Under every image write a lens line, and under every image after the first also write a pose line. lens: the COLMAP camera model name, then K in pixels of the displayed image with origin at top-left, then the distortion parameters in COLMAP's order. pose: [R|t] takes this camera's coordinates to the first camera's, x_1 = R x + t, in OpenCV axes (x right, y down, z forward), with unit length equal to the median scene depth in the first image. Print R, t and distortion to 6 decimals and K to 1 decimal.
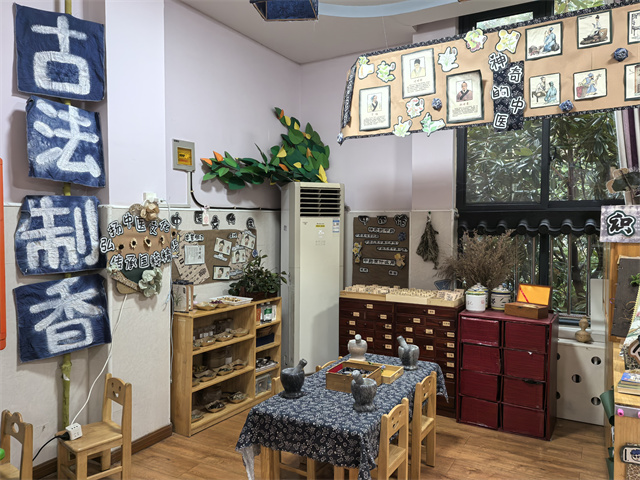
lens RADIAL K [[502.1, 0, 319.5], [0, 502.1, 238.6], [0, 0, 1]] dist [0.039995, -0.028289]
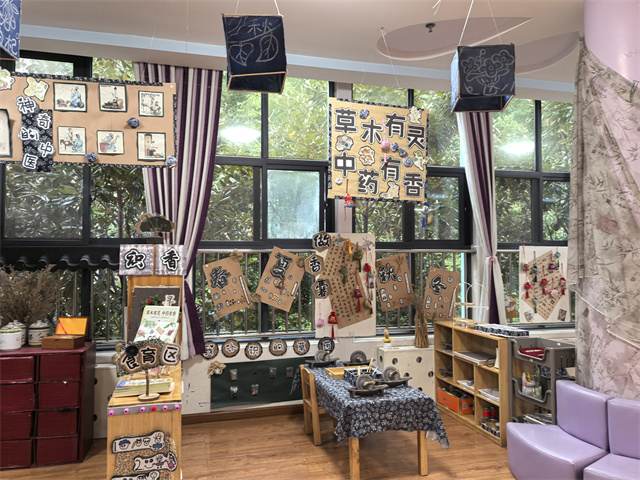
lens RADIAL K [[502.1, 0, 319.7], [0, 502.1, 240.0], [0, 0, 1]] dist [0.039995, -0.028289]
pose [[0.702893, 0.021837, 0.710960, 0.037821], [0.022919, 0.998314, -0.053323, -0.001141], [-0.710926, 0.053775, 0.701208, -0.155399]]
